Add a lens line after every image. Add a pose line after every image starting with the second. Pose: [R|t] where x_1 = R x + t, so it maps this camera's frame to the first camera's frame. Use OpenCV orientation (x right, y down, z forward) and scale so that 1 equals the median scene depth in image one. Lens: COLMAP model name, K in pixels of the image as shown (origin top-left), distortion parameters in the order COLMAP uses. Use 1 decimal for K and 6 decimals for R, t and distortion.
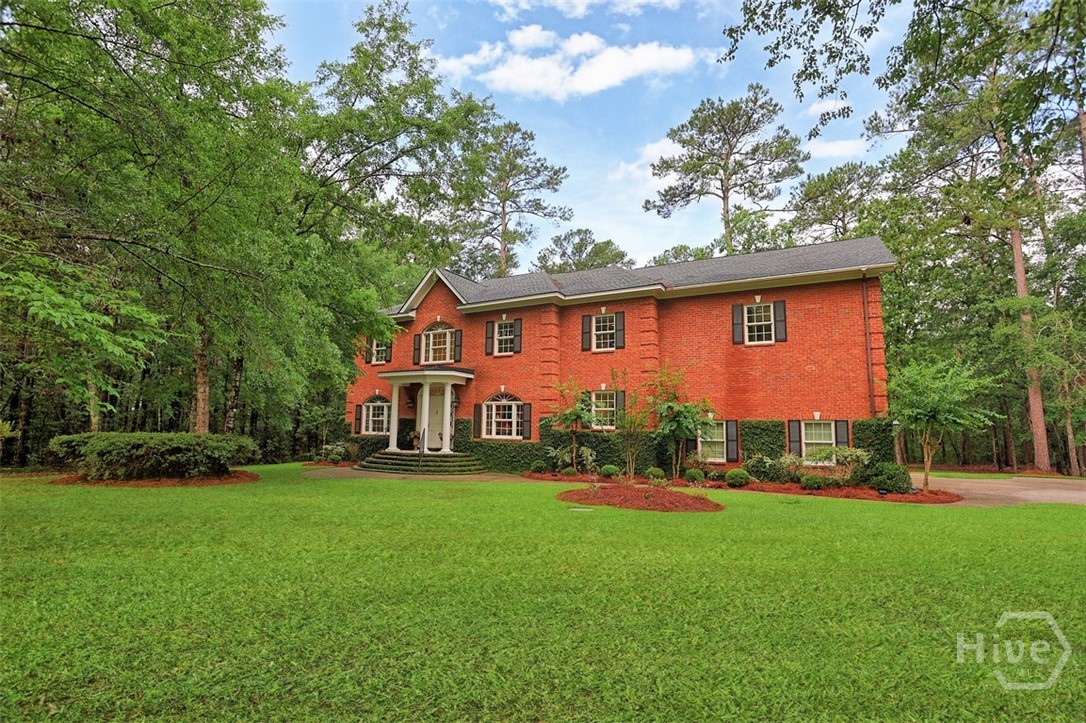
lens RADIAL K [[552.4, 0, 543.0], [0, 552.4, 361.5], [0, 0, 1]] dist [-0.040292, 0.032356]
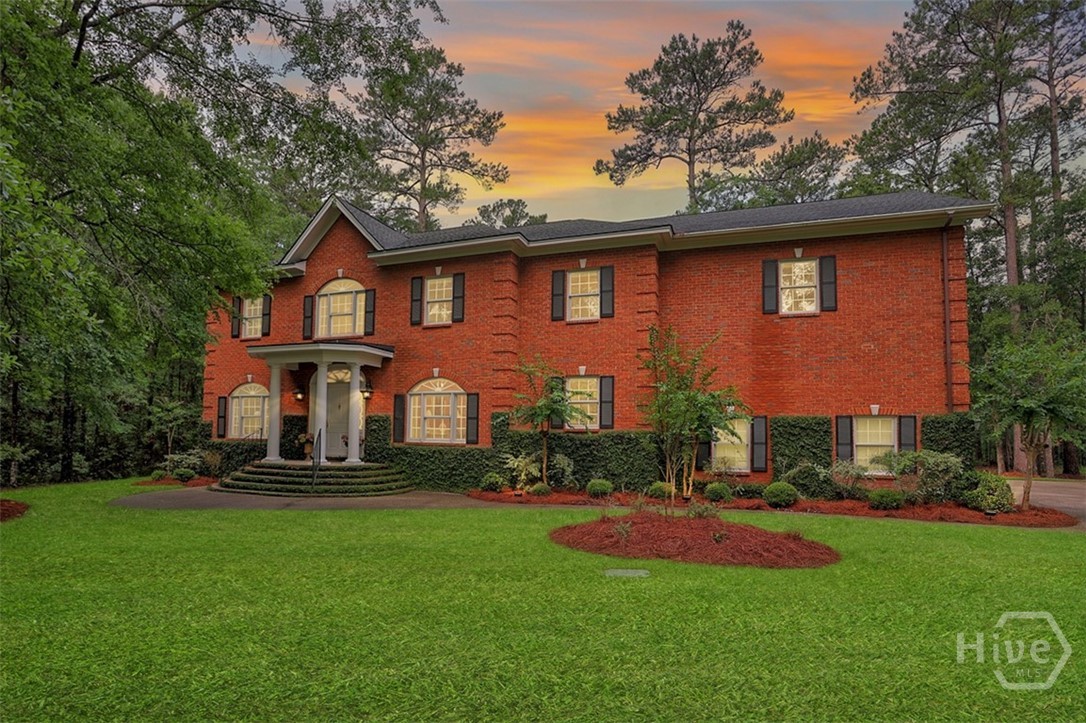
lens RADIAL K [[531.9, 0, 546.3], [0, 531.9, 412.6], [0, 0, 1]] dist [-0.037180, 0.000653]
pose [[0.982334, 0.003479, 0.187106, -0.060681], [-0.018924, 0.996549, 0.080823, 0.041530], [-0.186179, -0.082936, 0.979009, 0.298379]]
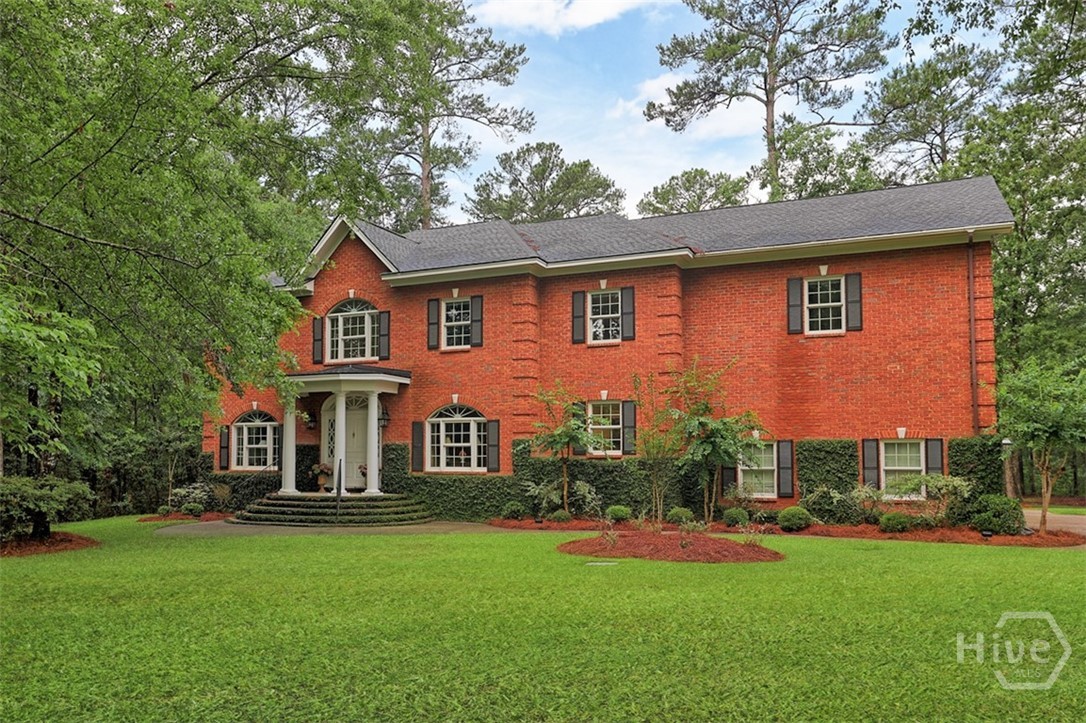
lens RADIAL K [[906.9, 0, 547.2], [0, 906.9, 405.7], [0, 0, 1]] dist [0.048457, 0.009931]
pose [[0.994405, -0.013449, 0.104774, -0.076378], [0.006117, 0.997529, 0.069990, -0.019957], [-0.105457, -0.068957, 0.992030, -0.123612]]
